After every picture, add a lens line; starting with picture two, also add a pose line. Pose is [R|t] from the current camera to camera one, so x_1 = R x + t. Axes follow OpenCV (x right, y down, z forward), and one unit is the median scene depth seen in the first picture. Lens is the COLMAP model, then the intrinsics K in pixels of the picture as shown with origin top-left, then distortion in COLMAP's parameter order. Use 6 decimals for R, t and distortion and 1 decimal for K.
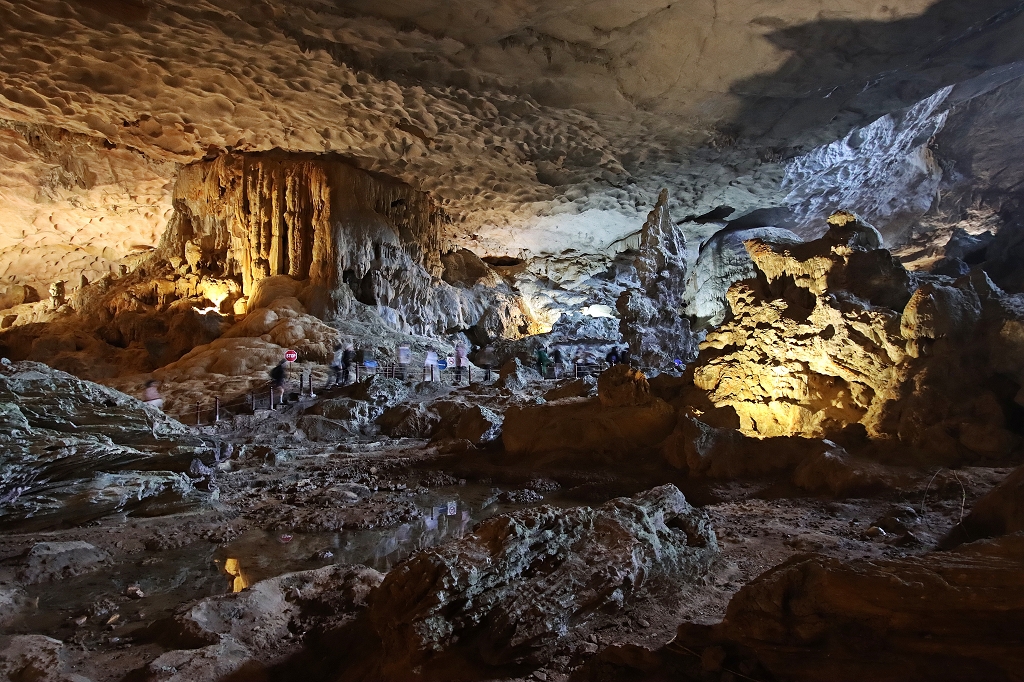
lens RADIAL K [[551.7, 0, 511.6], [0, 551.7, 337.5], [0, 0, 1]] dist [-0.026278, -0.007225]
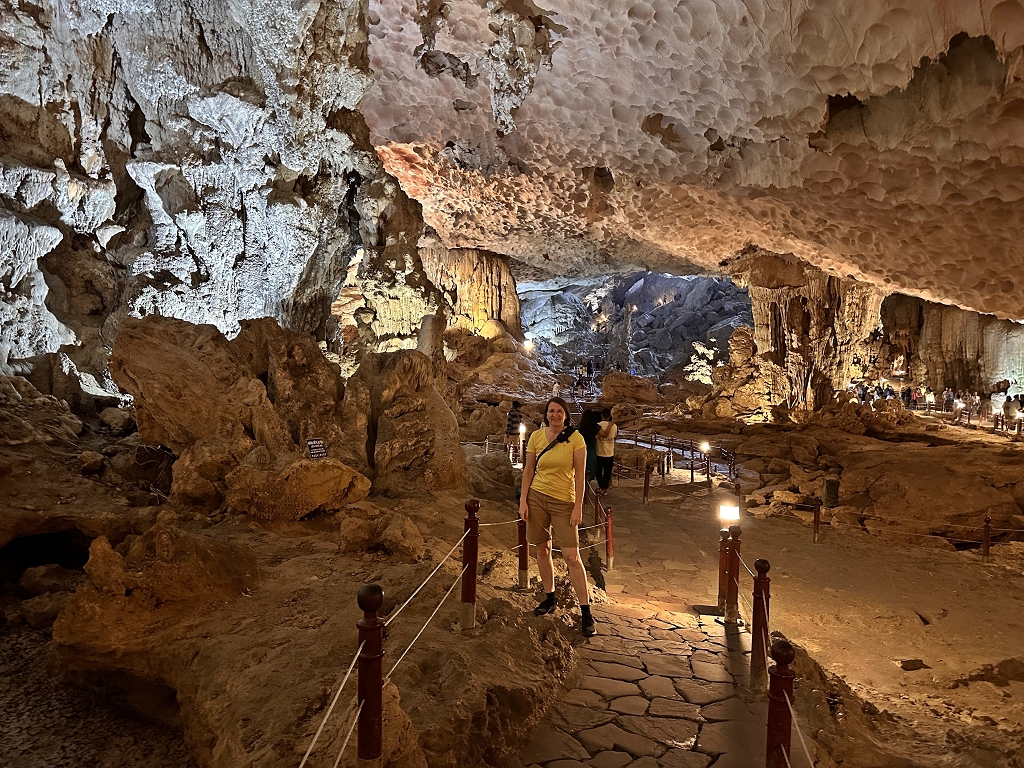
lens RADIAL K [[710.5, 0, 522.8], [0, 710.5, 383.8], [0, 0, 1]] dist [0.065940, -0.097837]
pose [[0.650583, 0.005245, 0.759417, -2.247154], [-0.088378, 0.993705, 0.068849, -0.065323], [-0.754275, -0.111907, 0.646951, -0.741822]]
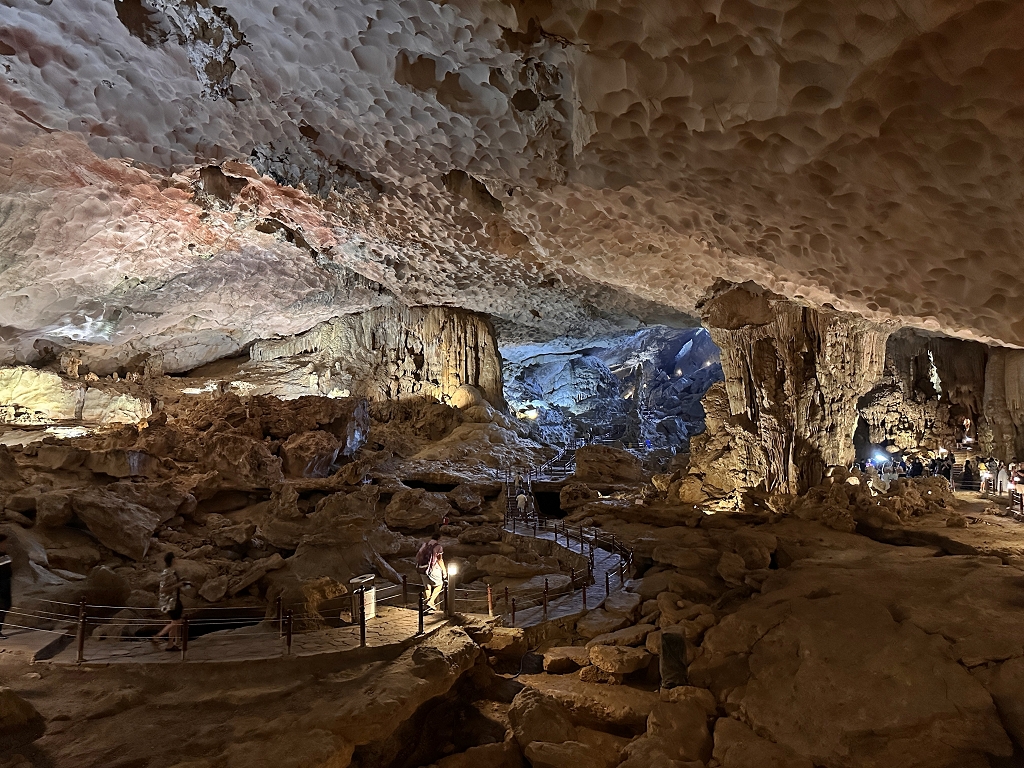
lens RADIAL K [[710.5, 0, 521.0], [0, 710.5, 385.8], [0, 0, 1]] dist [0.065940, -0.097837]
pose [[0.749620, 0.063670, 0.658799, -1.729454], [-0.066901, 0.997553, -0.020285, -0.073749], [-0.658478, -0.028868, 0.752046, -0.768489]]
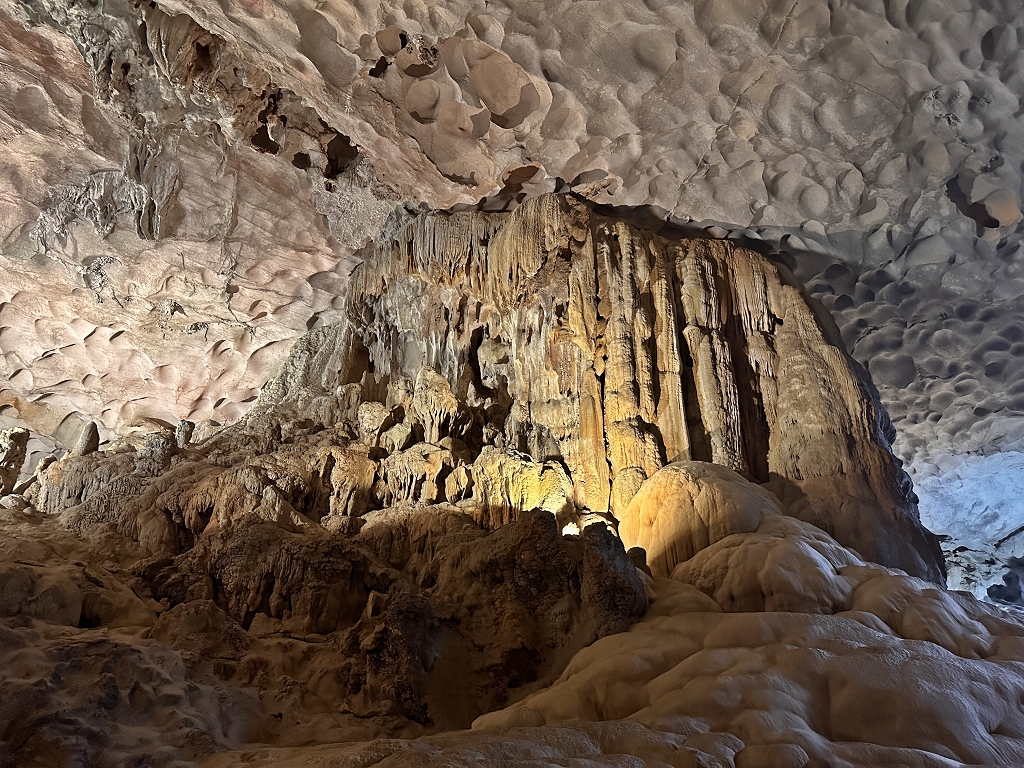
lens RADIAL K [[710.5, 0, 499.8], [0, 710.5, 392.0], [0, 0, 1]] dist [0.065940, -0.097837]
pose [[0.989819, 0.107696, 0.093058, -0.599261], [-0.059224, 0.906163, -0.418762, 0.053733], [-0.129425, 0.408988, 0.903315, 0.546948]]
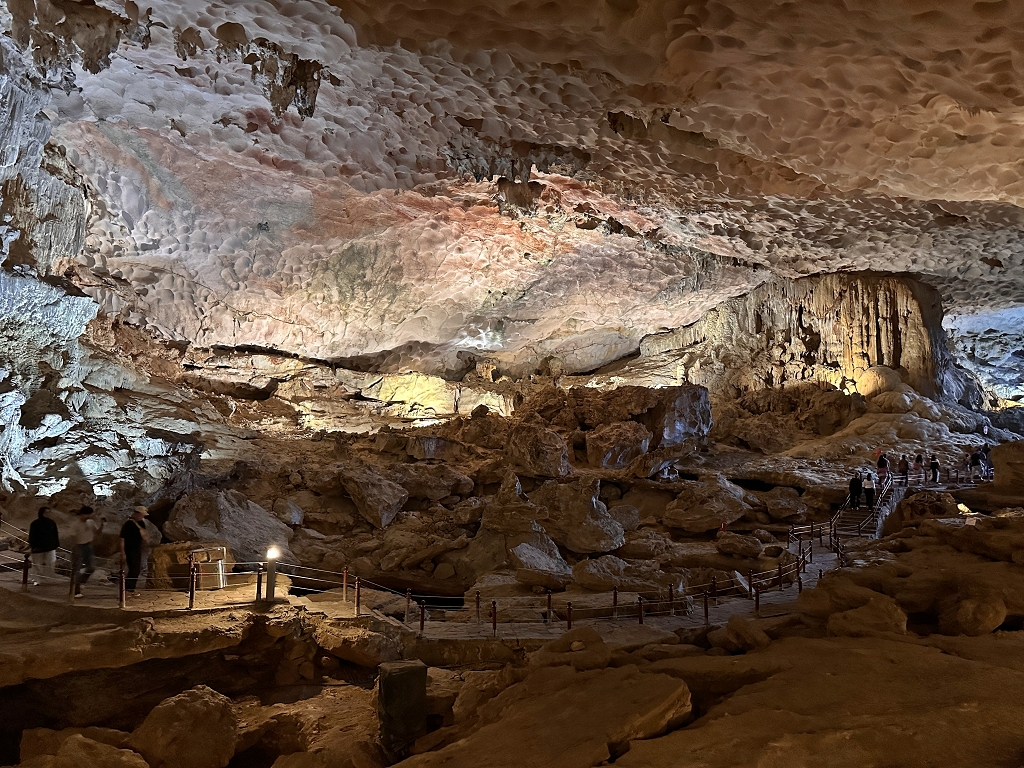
lens RADIAL K [[710.5, 0, 511.0], [0, 710.5, 387.1], [0, 0, 1]] dist [0.065940, -0.097837]
pose [[0.998521, 0.017057, -0.051618, -1.225721], [-0.016395, 0.999778, 0.013227, -0.066289], [0.051832, -0.012362, 0.998579, -0.818415]]
